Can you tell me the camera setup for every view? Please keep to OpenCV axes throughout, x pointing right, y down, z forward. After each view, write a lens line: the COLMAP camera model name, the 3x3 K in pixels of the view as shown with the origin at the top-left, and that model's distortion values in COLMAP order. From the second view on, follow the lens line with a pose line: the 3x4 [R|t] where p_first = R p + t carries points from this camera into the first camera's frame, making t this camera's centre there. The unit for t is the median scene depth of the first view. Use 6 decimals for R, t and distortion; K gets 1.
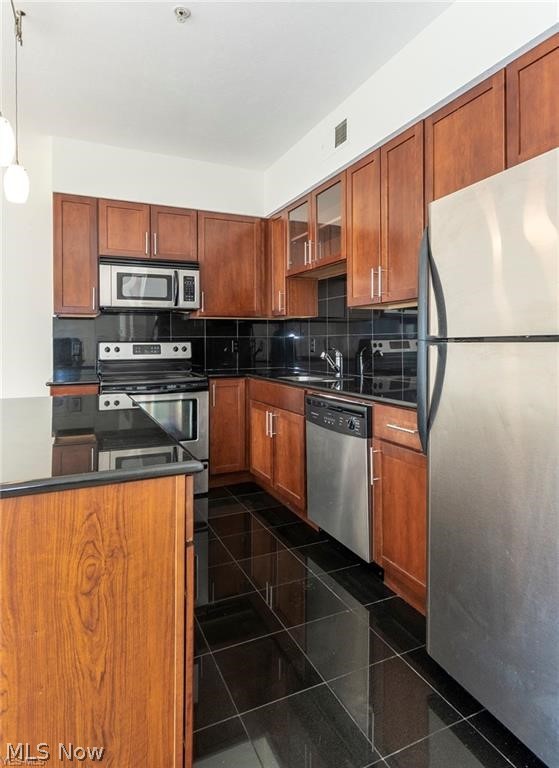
lens RADIAL K [[447.4, 0, 281.1], [0, 447.4, 342.4], [0, 0, 1]] dist [0.017703, -0.001503]
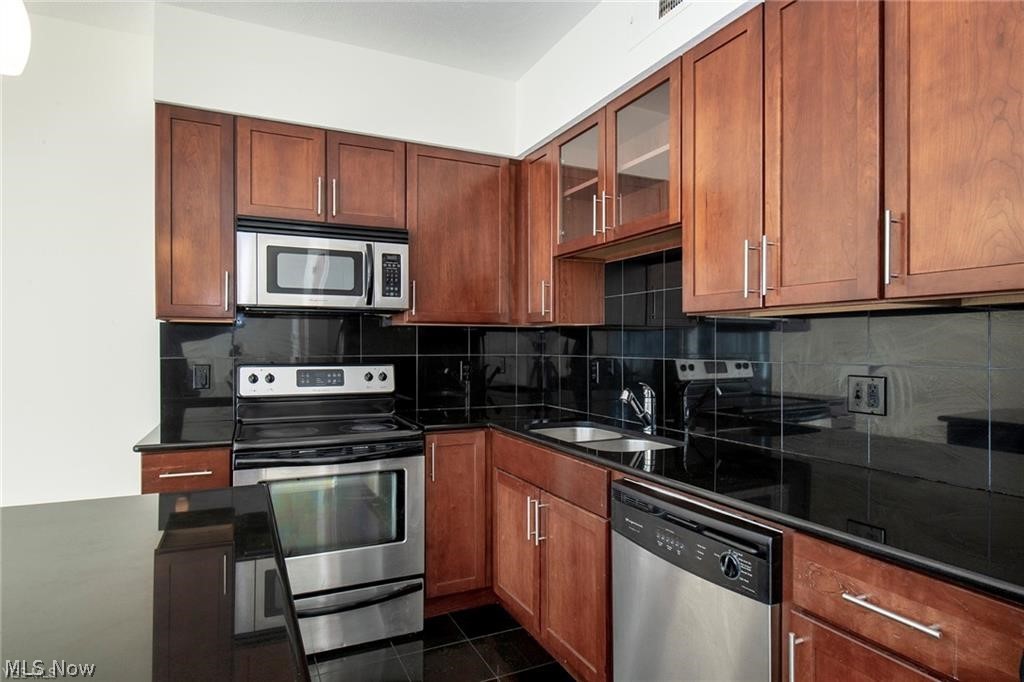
lens RADIAL K [[581.6, 0, 491.0], [0, 581.6, 378.1], [0, 0, 1]] dist [-0.000877, 0.000376]
pose [[0.999453, 0.015232, -0.029349, -0.053137], [-0.013606, 0.998404, 0.054820, -0.030741], [0.030137, -0.054391, 0.998065, 0.248737]]
